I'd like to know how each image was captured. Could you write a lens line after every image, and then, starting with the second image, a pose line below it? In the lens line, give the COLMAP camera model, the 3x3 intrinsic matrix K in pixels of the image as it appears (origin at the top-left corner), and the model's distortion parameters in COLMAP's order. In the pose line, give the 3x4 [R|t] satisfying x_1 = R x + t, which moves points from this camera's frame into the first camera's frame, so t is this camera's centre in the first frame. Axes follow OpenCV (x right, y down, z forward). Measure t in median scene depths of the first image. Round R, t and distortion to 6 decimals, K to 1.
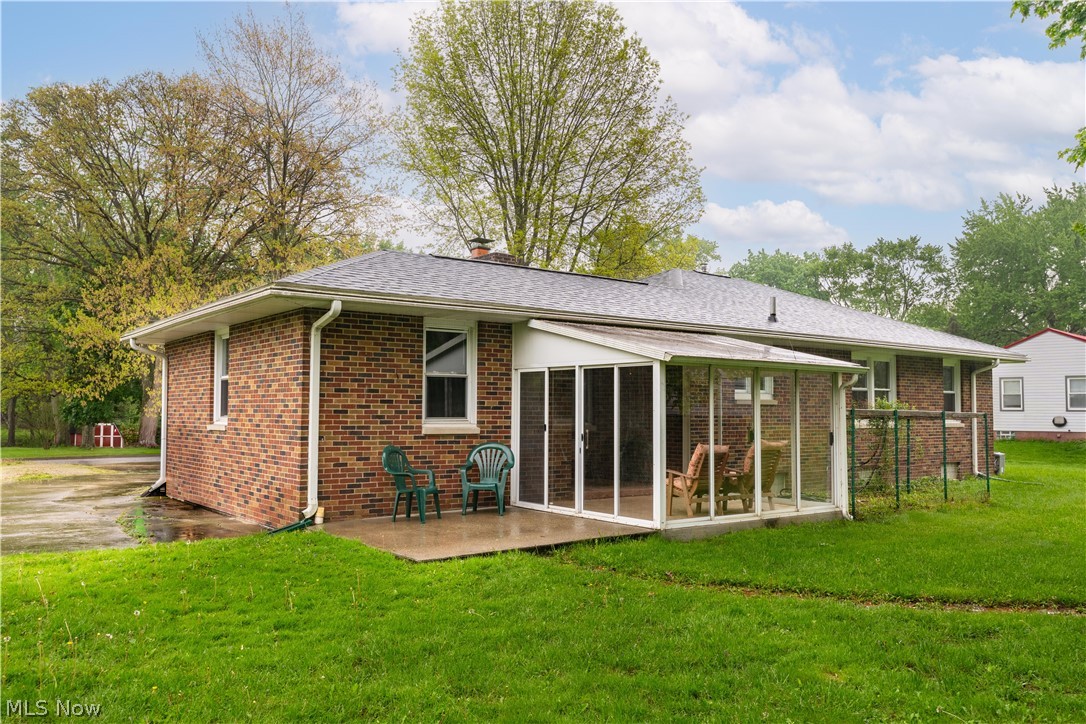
lens RADIAL K [[867.4, 0, 539.2], [0, 867.4, 360.5], [0, 0, 1]] dist [0.008310, 0.002520]
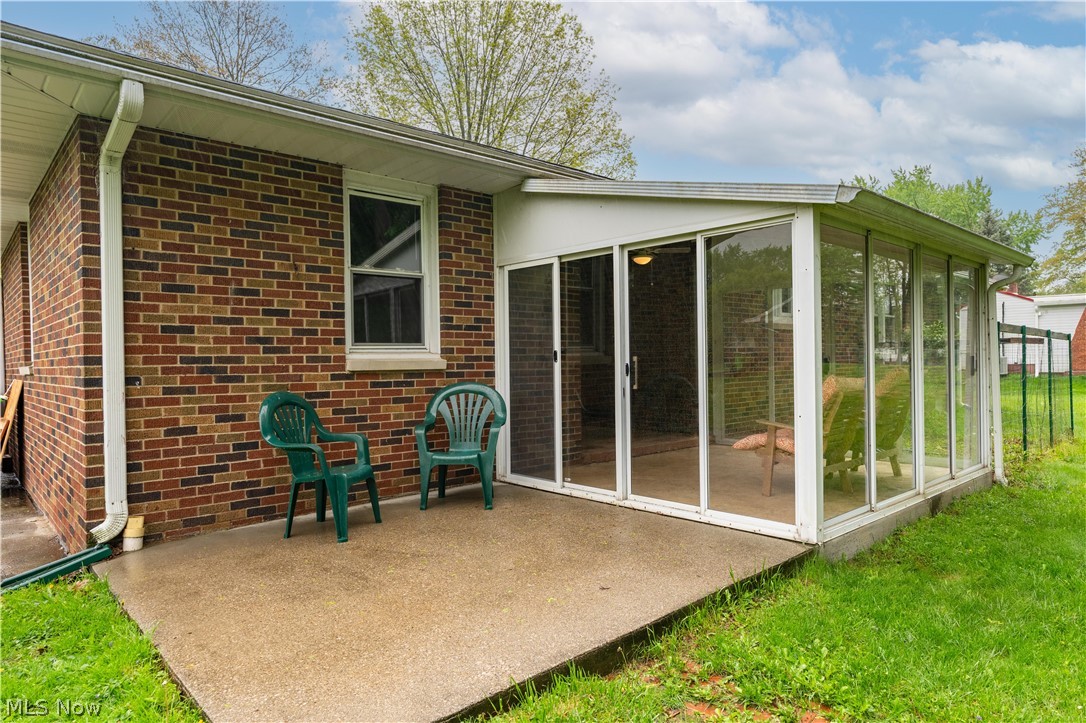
lens RADIAL K [[661.7, 0, 552.6], [0, 661.7, 362.2], [0, 0, 1]] dist [-0.006558, 0.002222]
pose [[0.993745, -0.020261, 0.109815, -0.046987], [0.013609, 0.998046, 0.060987, 0.054404], [-0.110836, -0.059111, 0.992079, 0.550919]]
